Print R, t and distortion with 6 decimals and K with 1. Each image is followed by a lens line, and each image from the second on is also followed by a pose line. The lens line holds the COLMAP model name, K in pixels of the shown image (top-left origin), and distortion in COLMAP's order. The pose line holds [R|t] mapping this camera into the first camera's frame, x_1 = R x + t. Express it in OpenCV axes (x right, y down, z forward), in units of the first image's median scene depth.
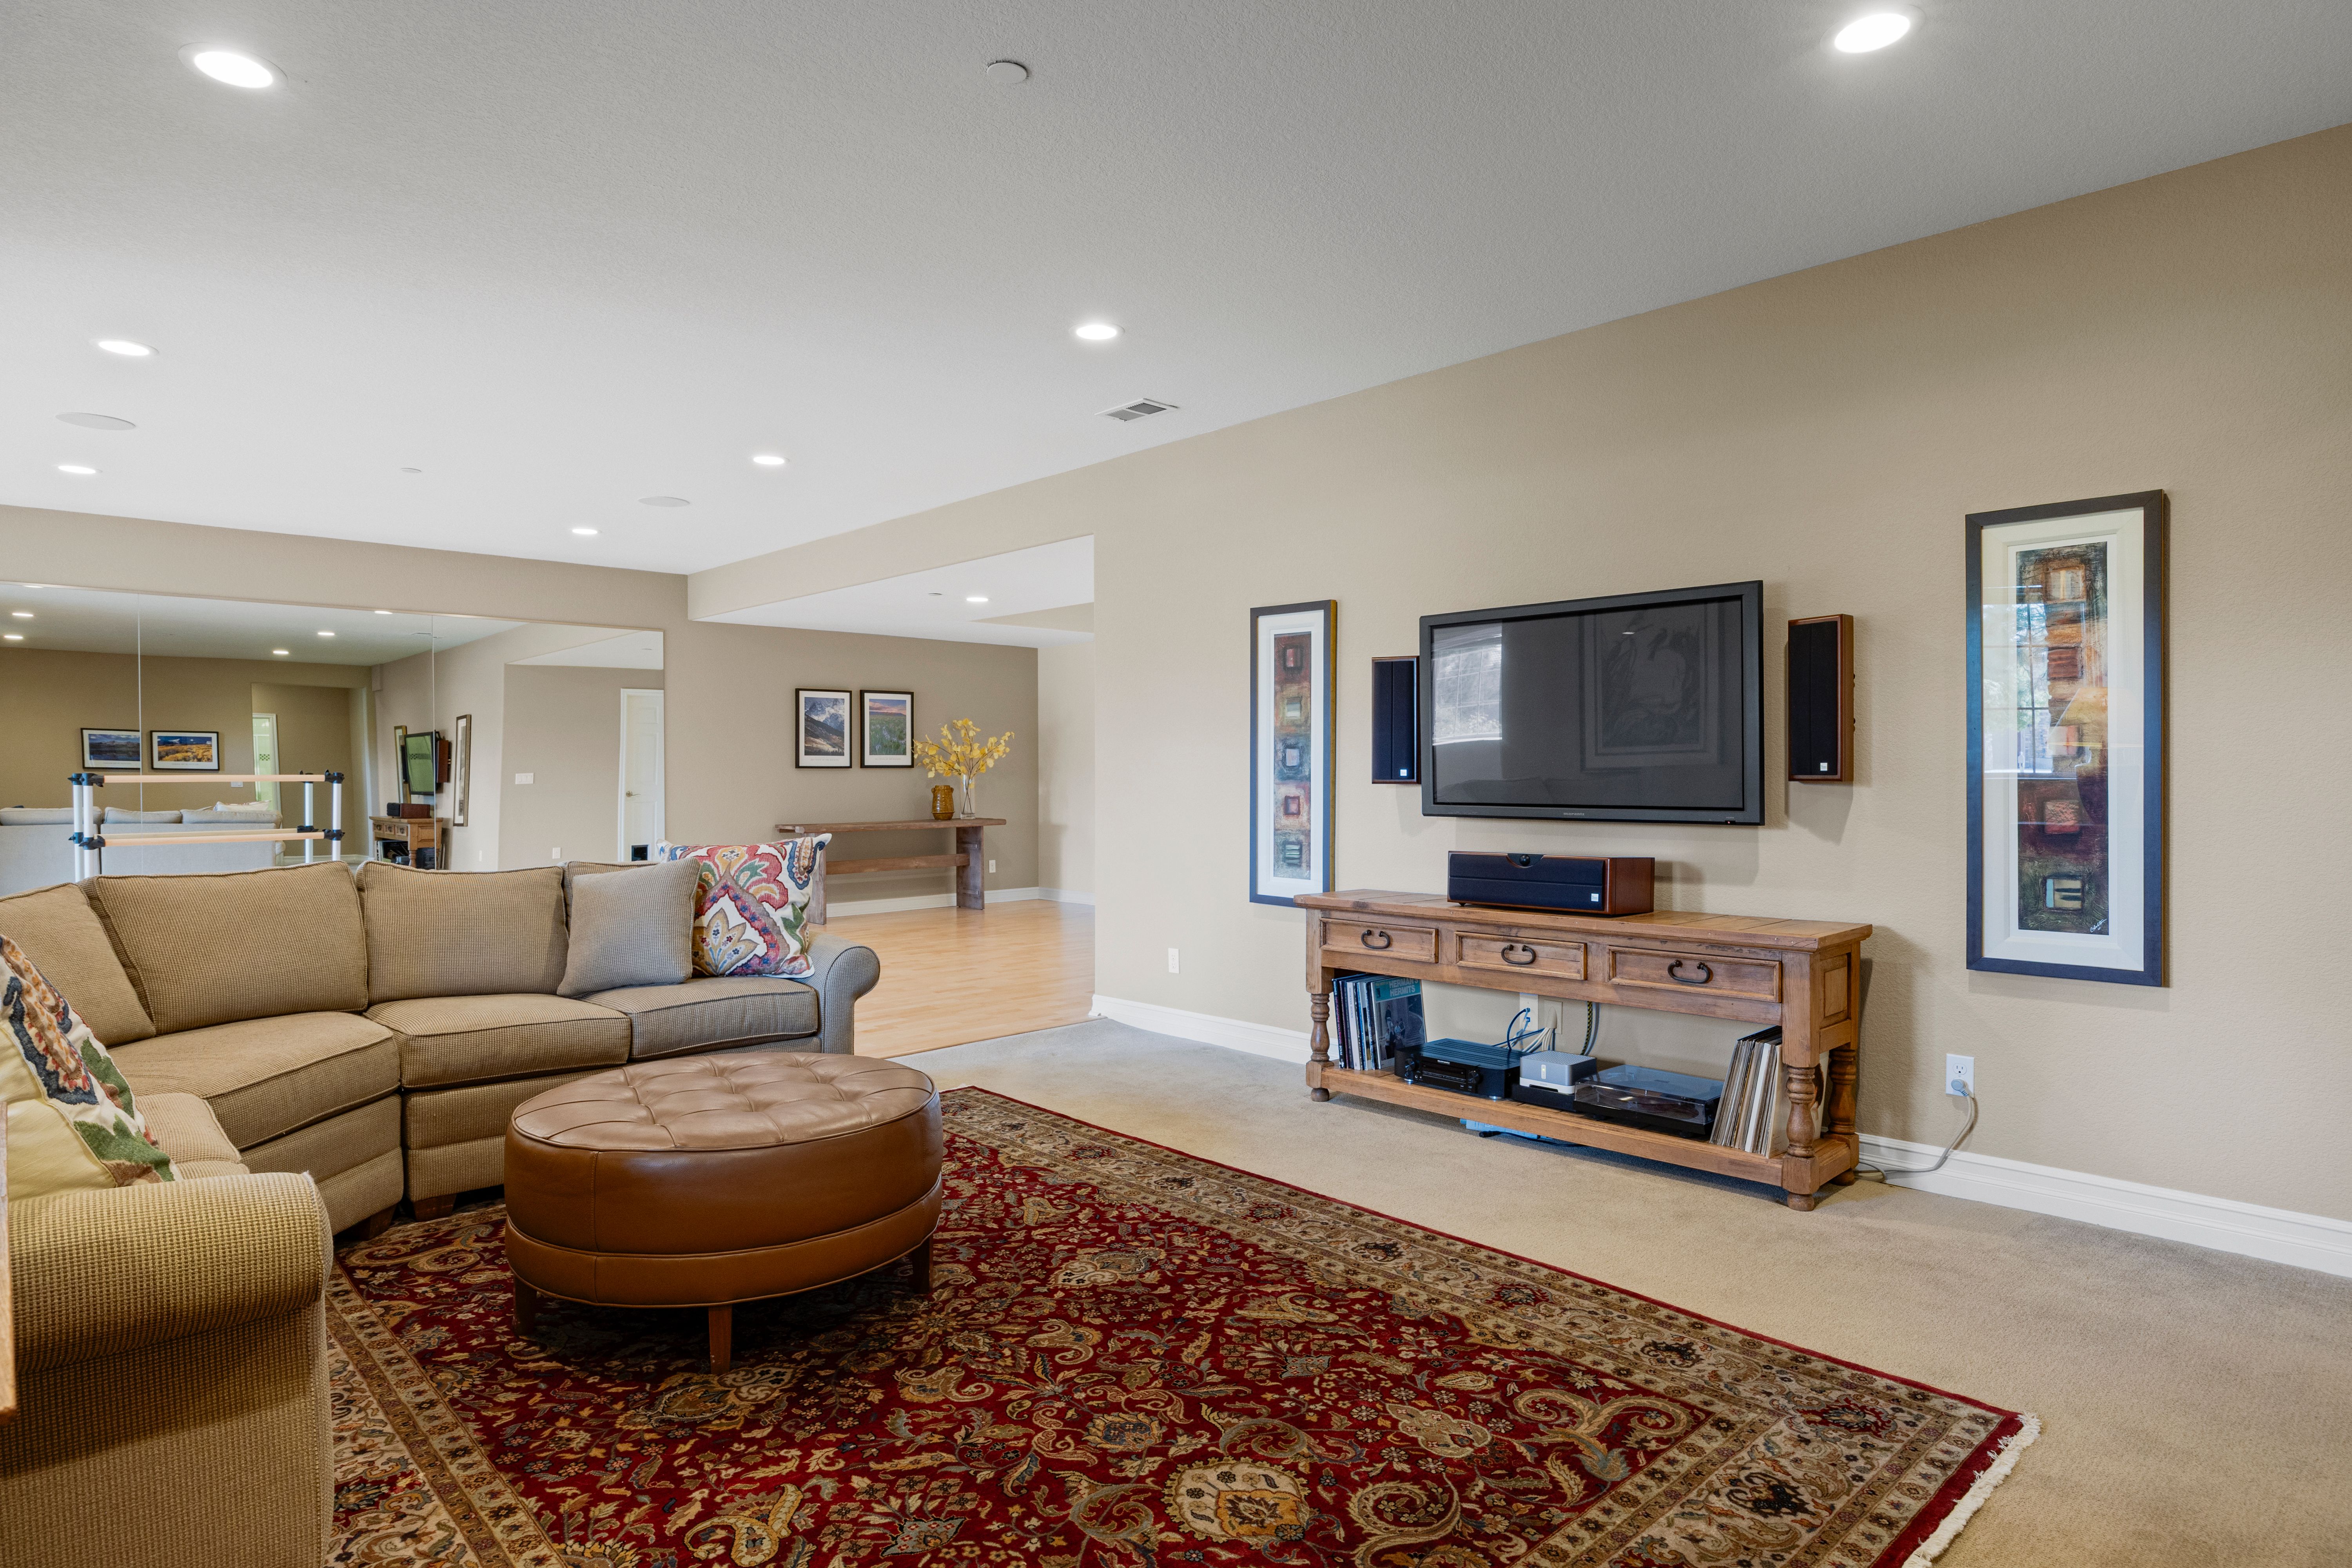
lens RADIAL K [[1292.1, 0, 1176.0], [0, 1292.1, 784.0], [0, 0, 1]] dist [0.001319, 0.000279]
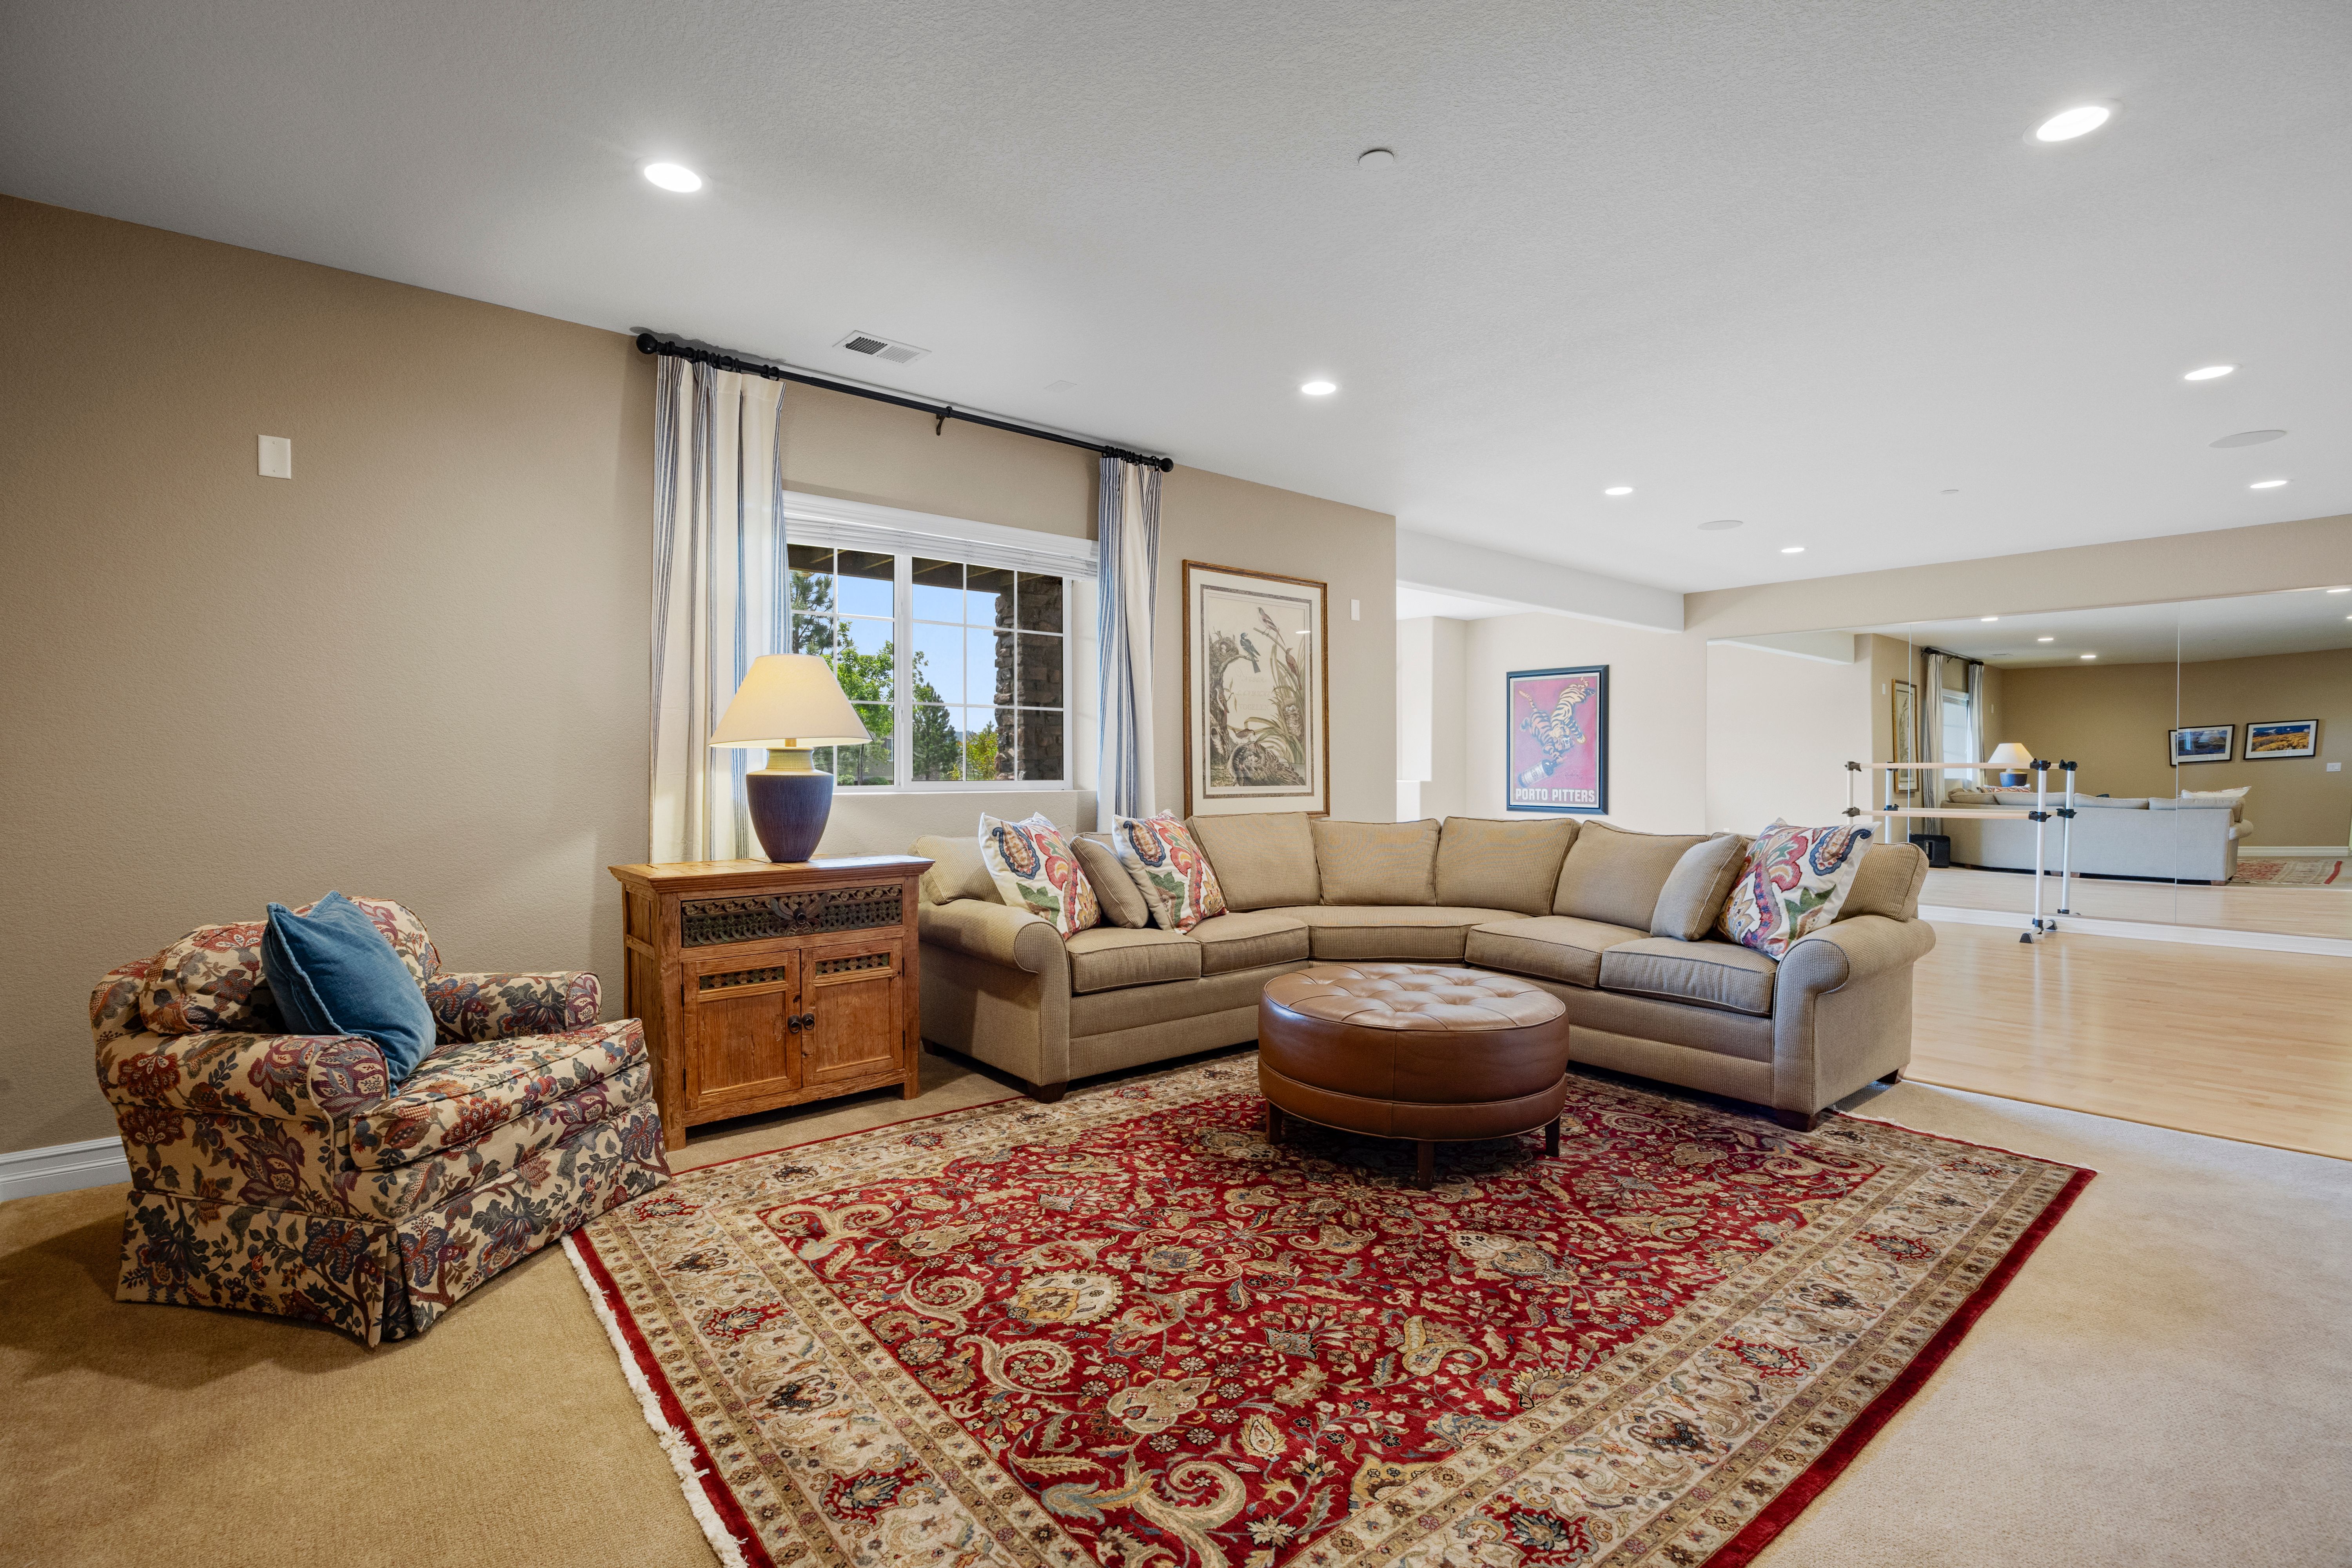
lens RADIAL K [[1069.1, 0, 1176.0], [0, 1069.1, 784.0], [0, 0, 1]] dist [-0.012905, 0.000138]
pose [[-0.057976, 0.014571, -0.998212, 0.873712], [-0.006980, 0.999863, 0.015001, 0.006300], [0.998294, 0.007838, -0.057867, 0.906299]]
